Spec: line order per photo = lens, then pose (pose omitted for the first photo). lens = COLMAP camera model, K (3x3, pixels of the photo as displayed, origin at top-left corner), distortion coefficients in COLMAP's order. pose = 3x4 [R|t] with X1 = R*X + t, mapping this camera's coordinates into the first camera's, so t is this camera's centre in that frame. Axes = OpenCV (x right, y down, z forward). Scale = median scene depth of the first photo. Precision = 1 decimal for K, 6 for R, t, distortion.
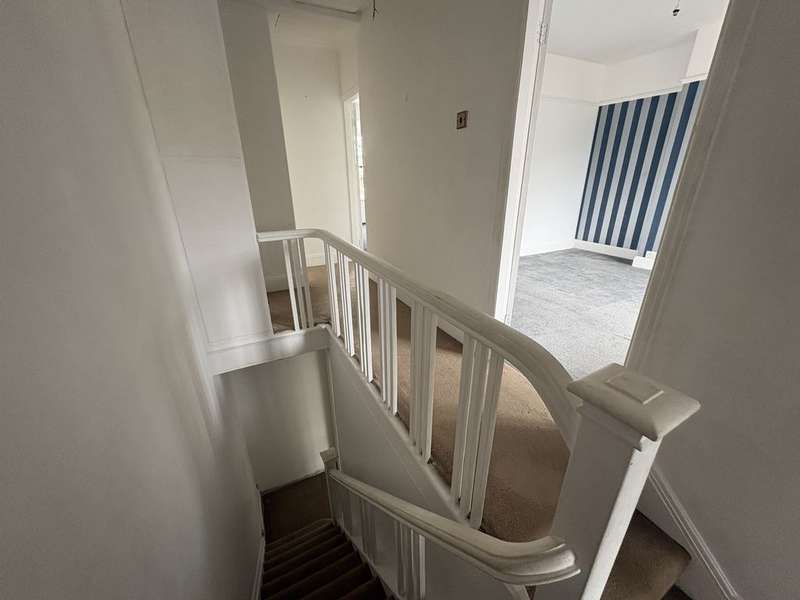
lens RADIAL K [[321.0, 0, 401.6], [0, 321.0, 297.1], [0, 0, 1]] dist [-0.001081, -0.000220]
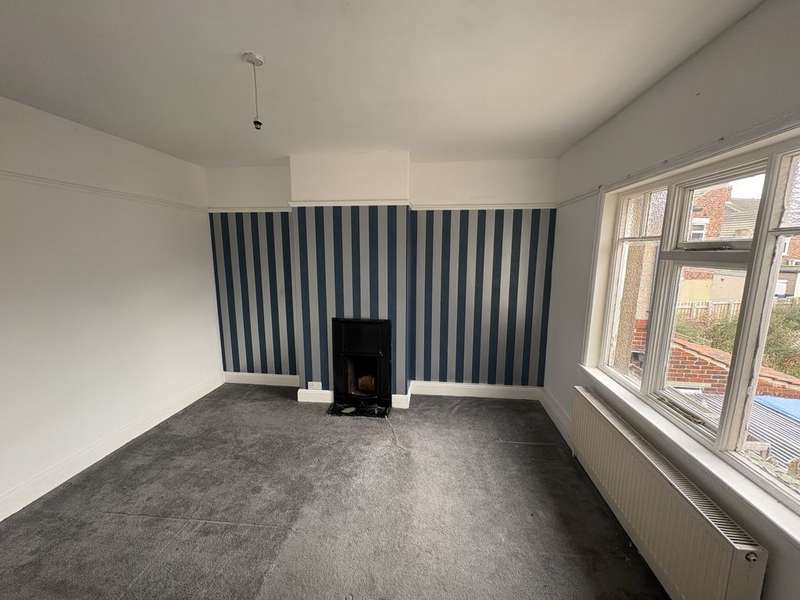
lens RADIAL K [[321.0, 0, 399.5], [0, 321.0, 301.0], [0, 0, 1]] dist [-0.001081, -0.000220]
pose [[0.568936, -0.120944, 0.813440, 0.232651], [0.292836, 0.954088, -0.062960, -0.218349], [-0.768478, 0.274025, 0.578232, 0.259250]]
